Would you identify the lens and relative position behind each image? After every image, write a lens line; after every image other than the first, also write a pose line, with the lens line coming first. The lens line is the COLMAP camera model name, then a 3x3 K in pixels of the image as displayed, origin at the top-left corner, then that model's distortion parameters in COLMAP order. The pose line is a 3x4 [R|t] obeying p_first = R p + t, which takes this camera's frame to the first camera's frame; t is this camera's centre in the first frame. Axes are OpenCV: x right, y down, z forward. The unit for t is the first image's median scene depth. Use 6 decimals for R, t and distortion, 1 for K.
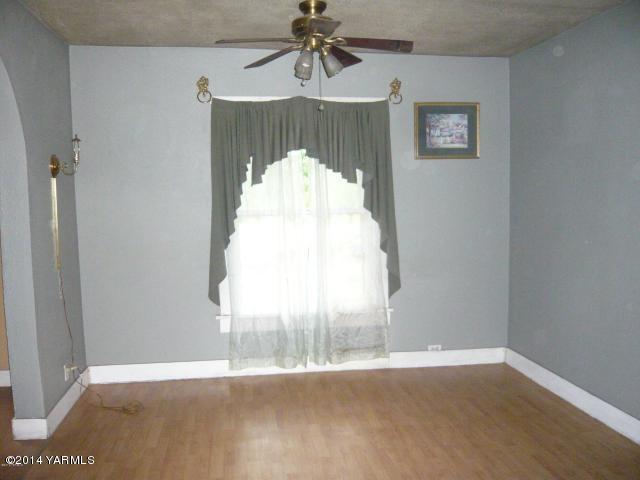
lens RADIAL K [[715.0, 0, 320.0], [0, 715.0, 240.0], [0, 0, 1]] dist [-0.020352, -0.011608]
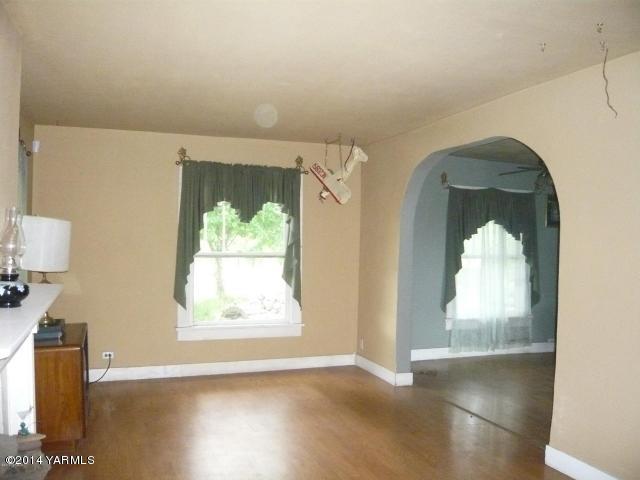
lens RADIAL K [[543.6, 0, 320.0], [0, 543.6, 240.0], [0, 0, 1]] dist [0.038866, -0.147323]
pose [[0.977014, 0.038318, 0.209705, -0.676040], [-0.025789, 0.997733, -0.062154, 0.010605], [-0.211611, 0.055317, 0.975787, -0.148793]]
